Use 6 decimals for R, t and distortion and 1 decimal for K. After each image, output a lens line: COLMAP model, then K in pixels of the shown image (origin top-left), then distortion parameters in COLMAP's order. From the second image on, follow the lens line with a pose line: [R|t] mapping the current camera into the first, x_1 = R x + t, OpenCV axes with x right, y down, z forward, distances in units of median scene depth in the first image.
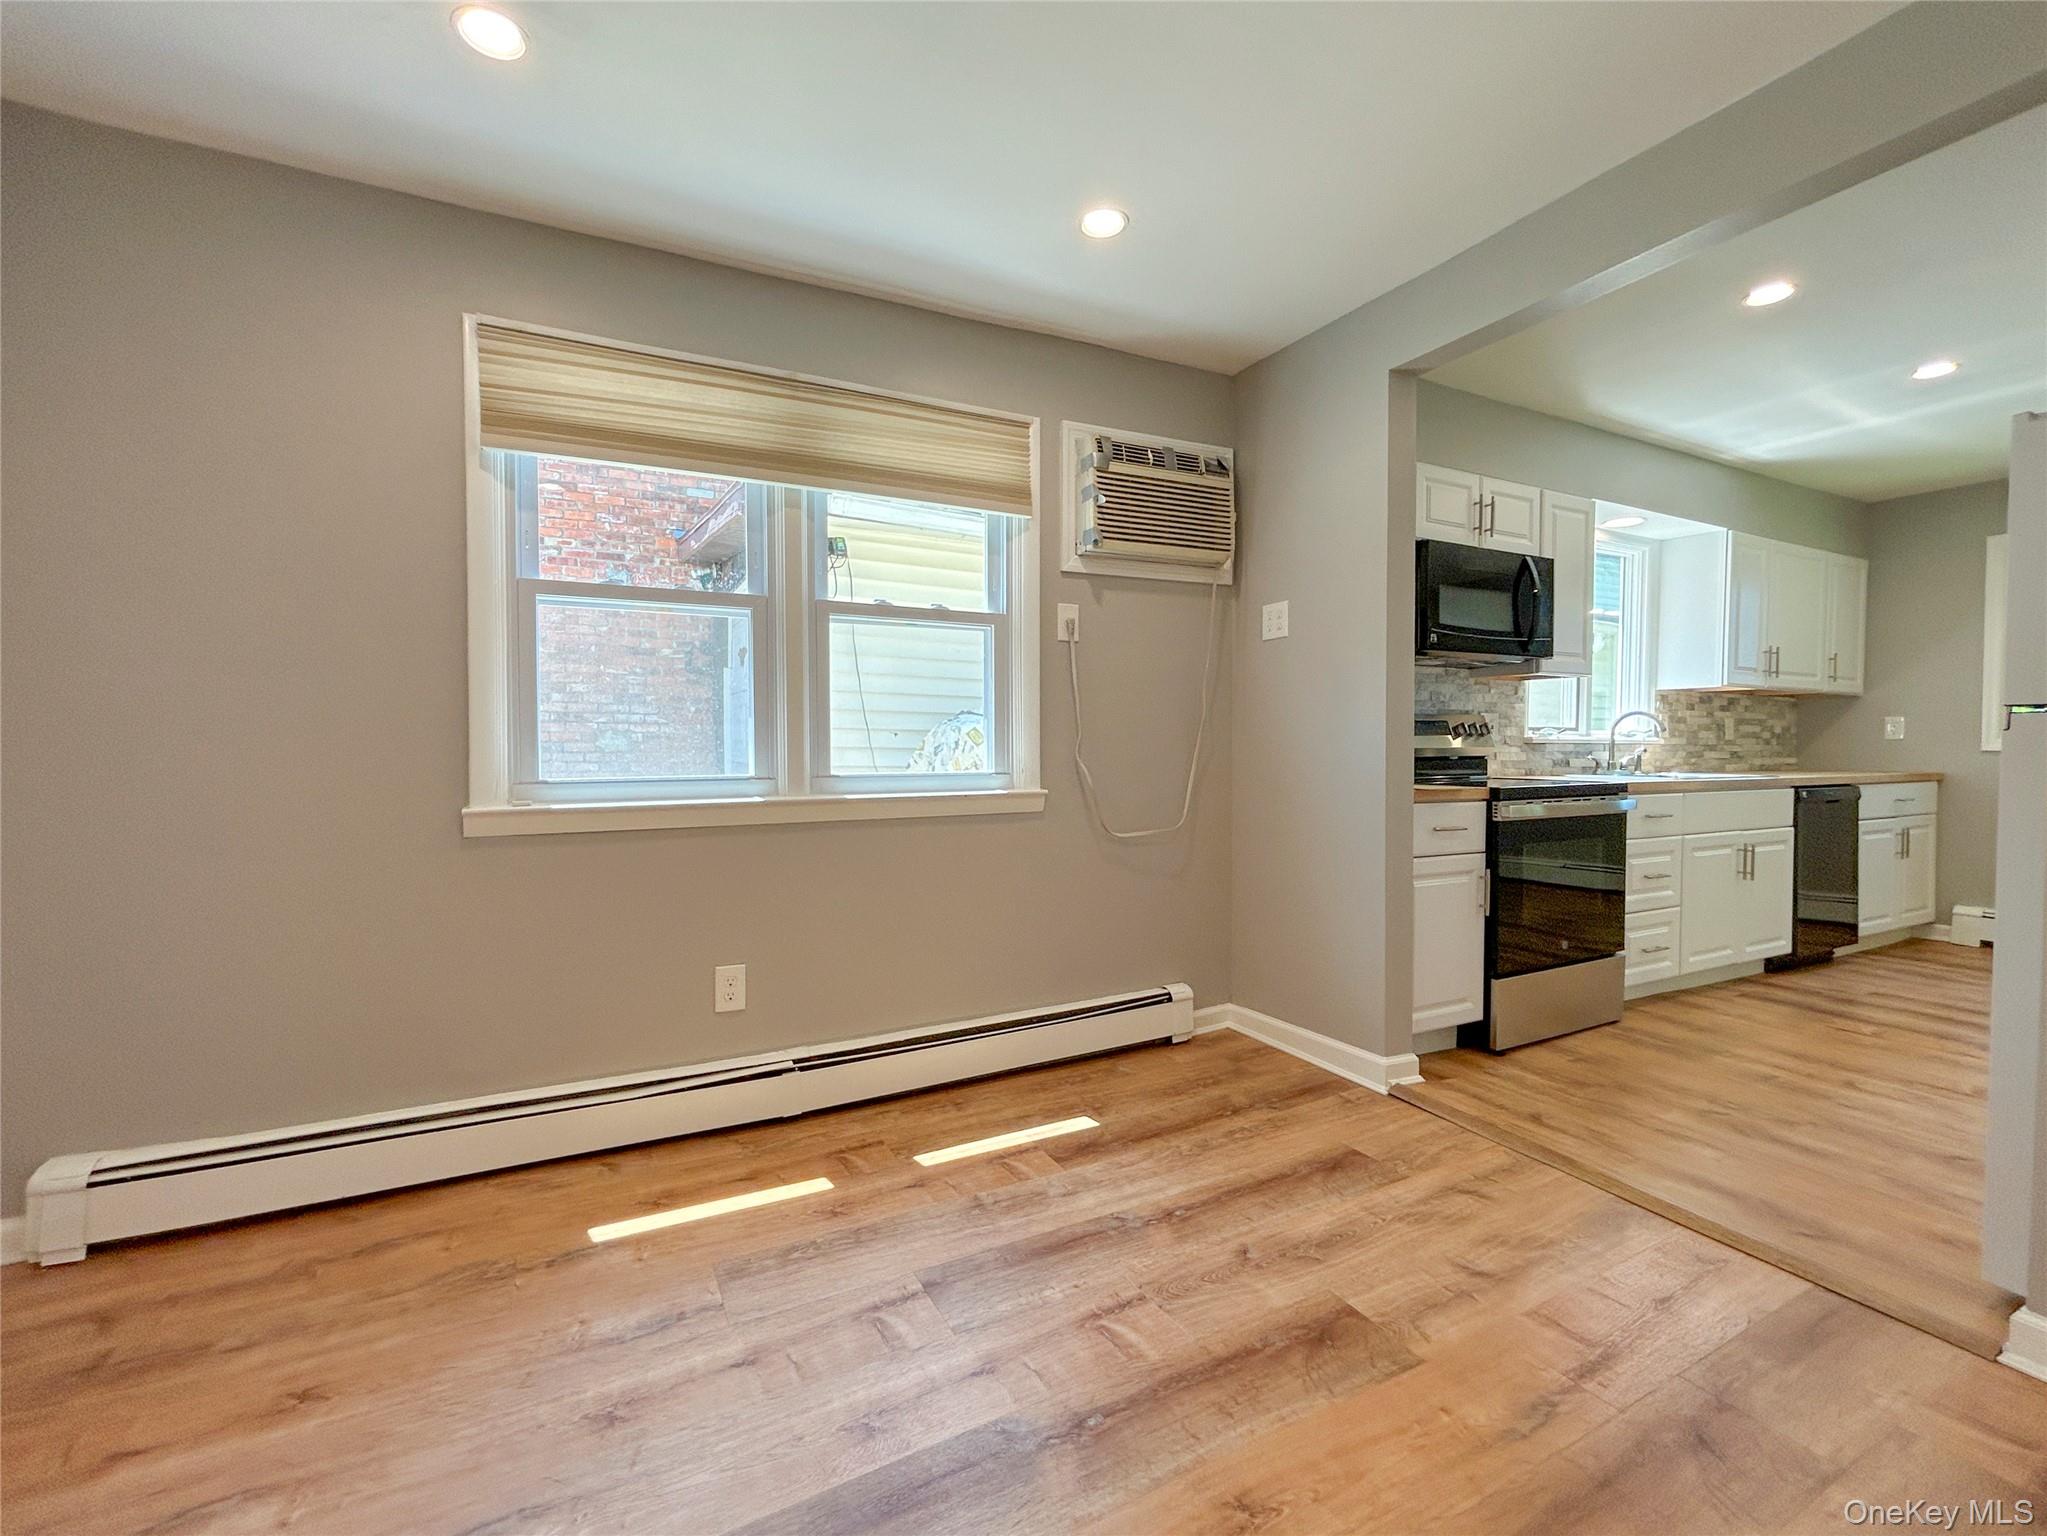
lens RADIAL K [[861.6, 0, 1023.5], [0, 861.6, 768.0], [0, 0, 1]] dist [0.007902, 0.000205]
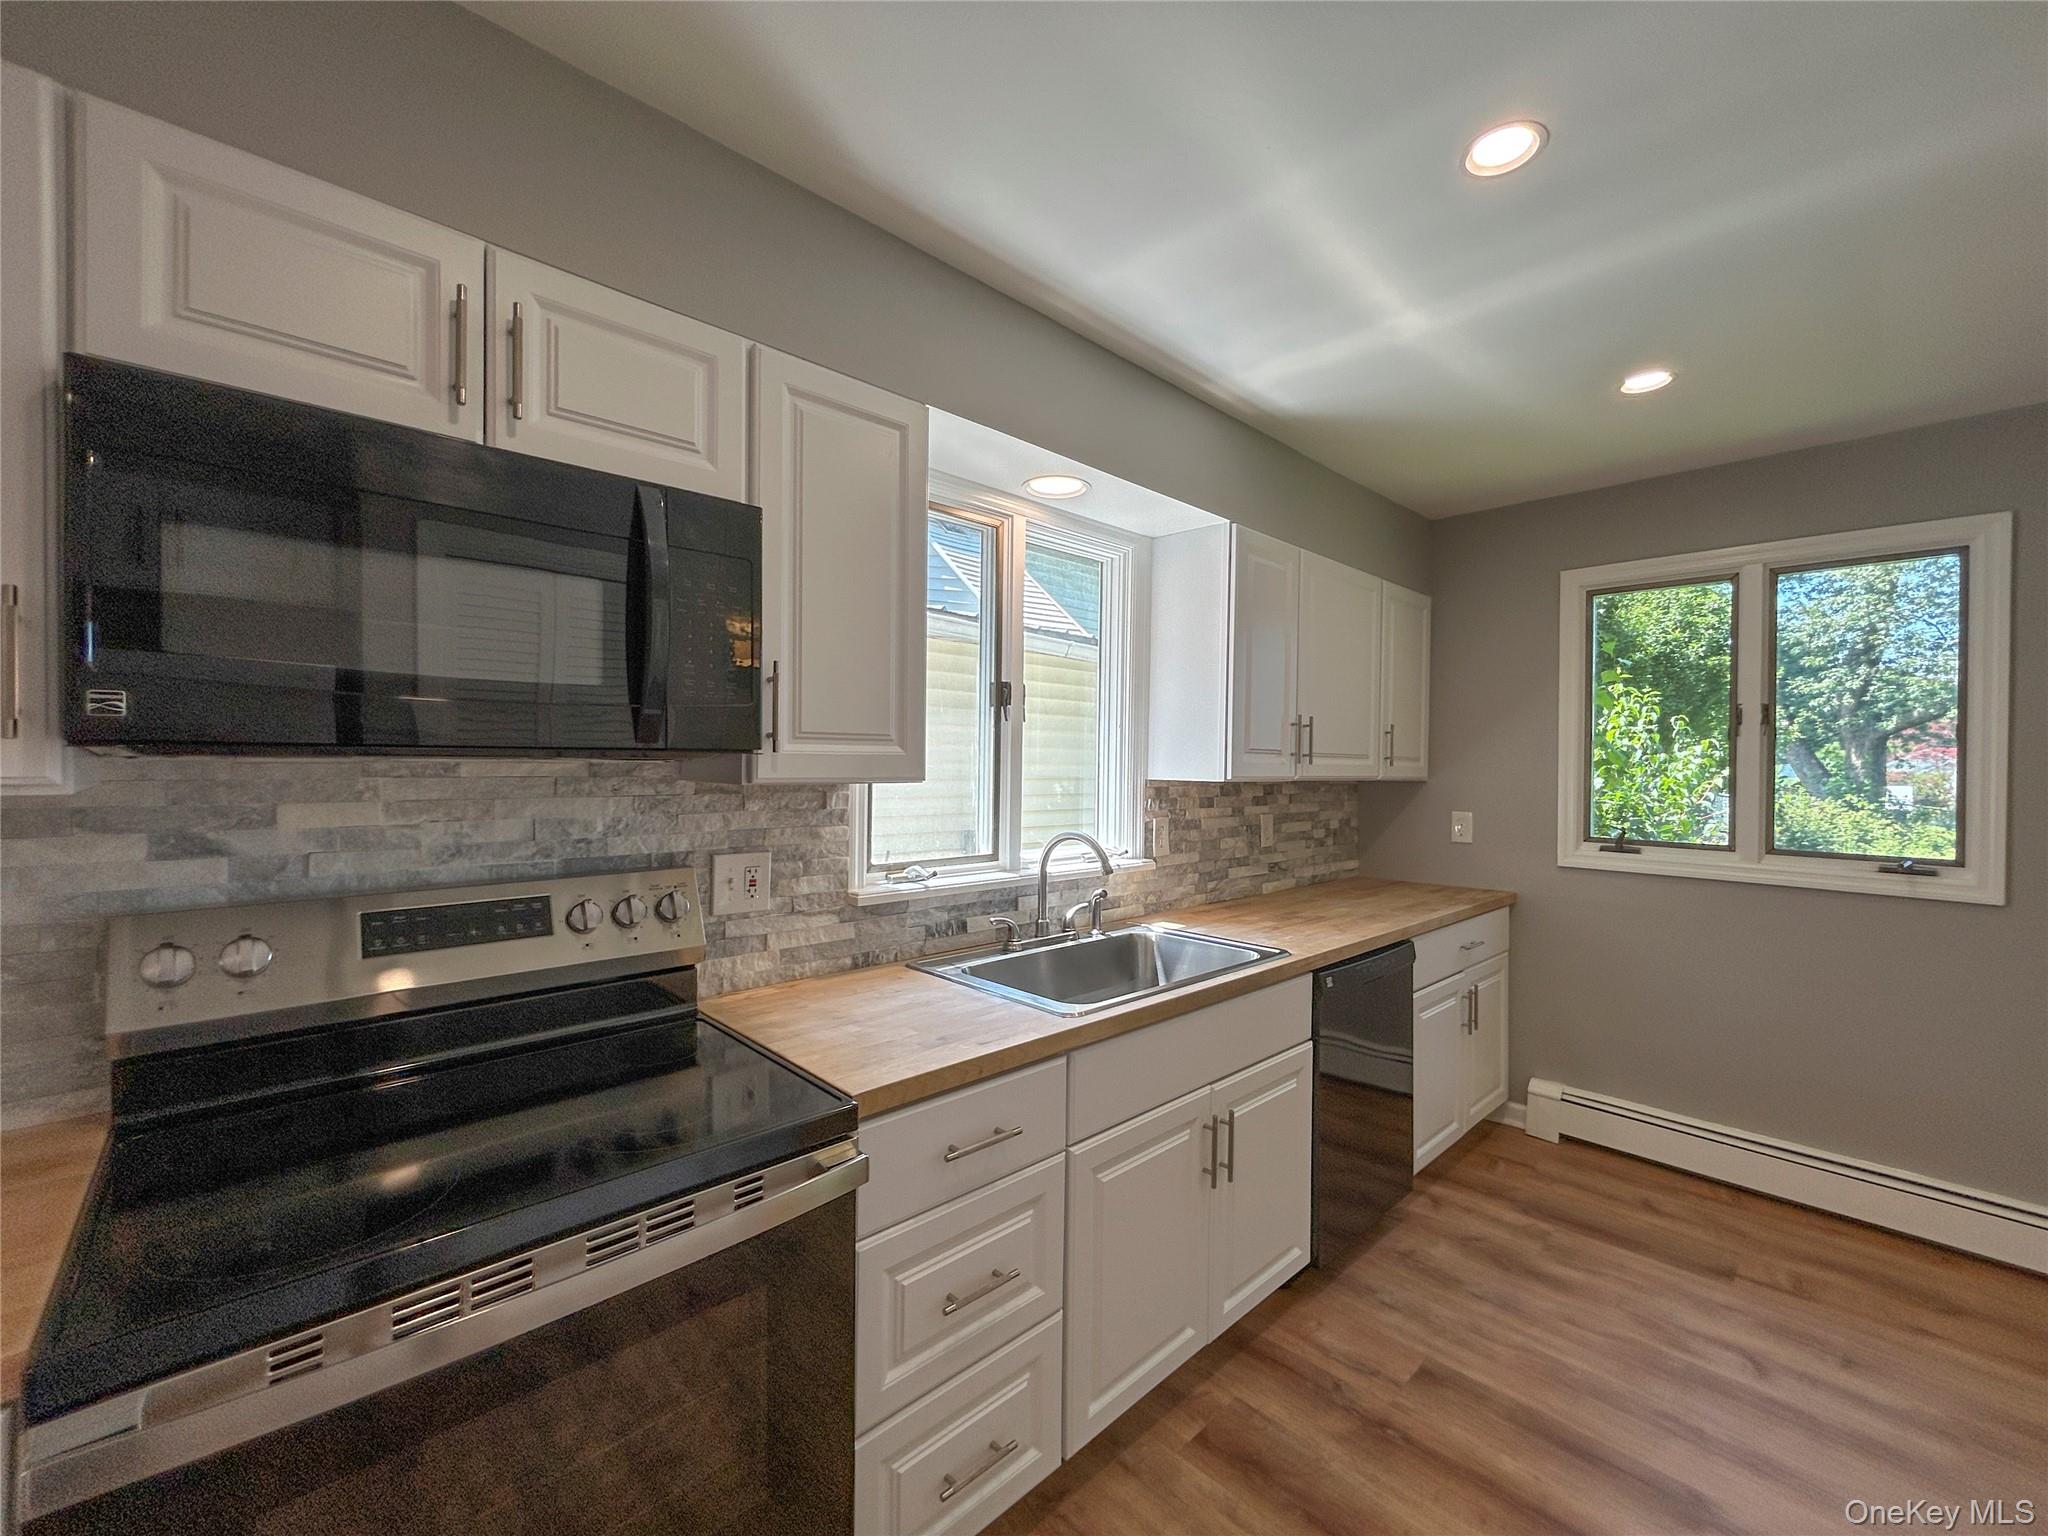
lens RADIAL K [[823.6, 0, 1021.0], [0, 823.6, 766.6], [0, 0, 1]] dist [0.001398, 0.000291]
pose [[0.961935, 0.007485, 0.273175, 0.722597], [-0.001613, 0.999763, -0.021712, -0.129269], [-0.273273, 0.020444, 0.961719, 0.686993]]
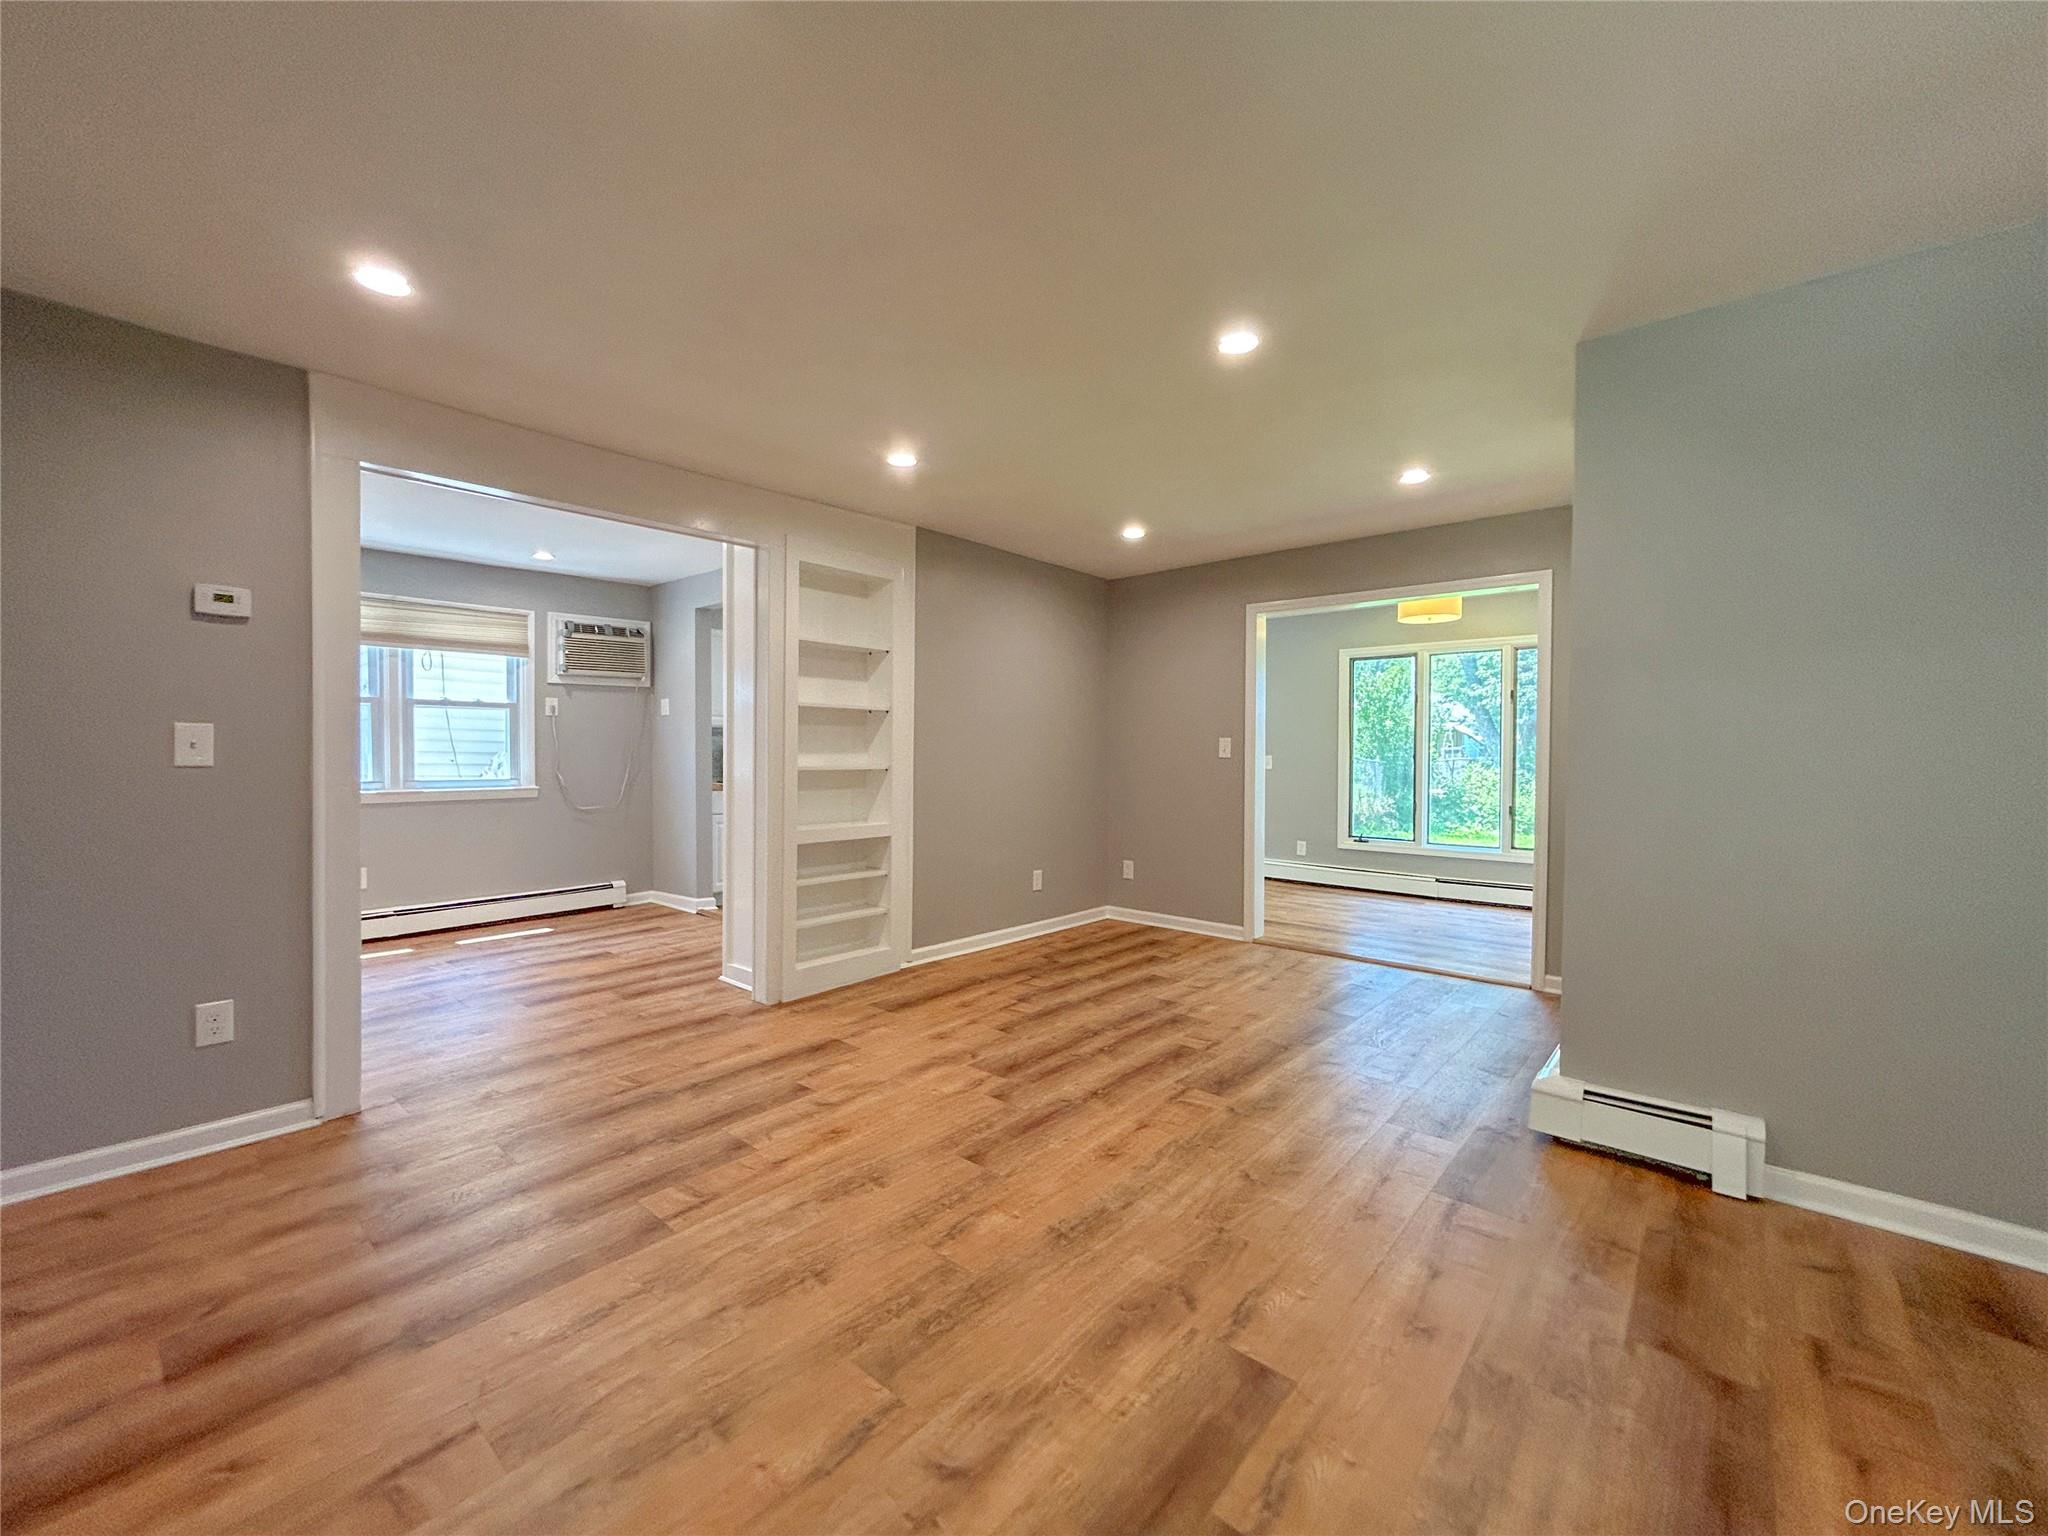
lens RADIAL K [[830.3, 0, 1015.8], [0, 830.3, 761.0], [0, 0, 1]] dist [-0.001339, -0.000467]
pose [[0.932583, -0.001682, 0.360952, 0.358598], [0.006852, 0.999891, -0.013043, -0.003111], [-0.360891, 0.014637, 0.932493, -1.233100]]
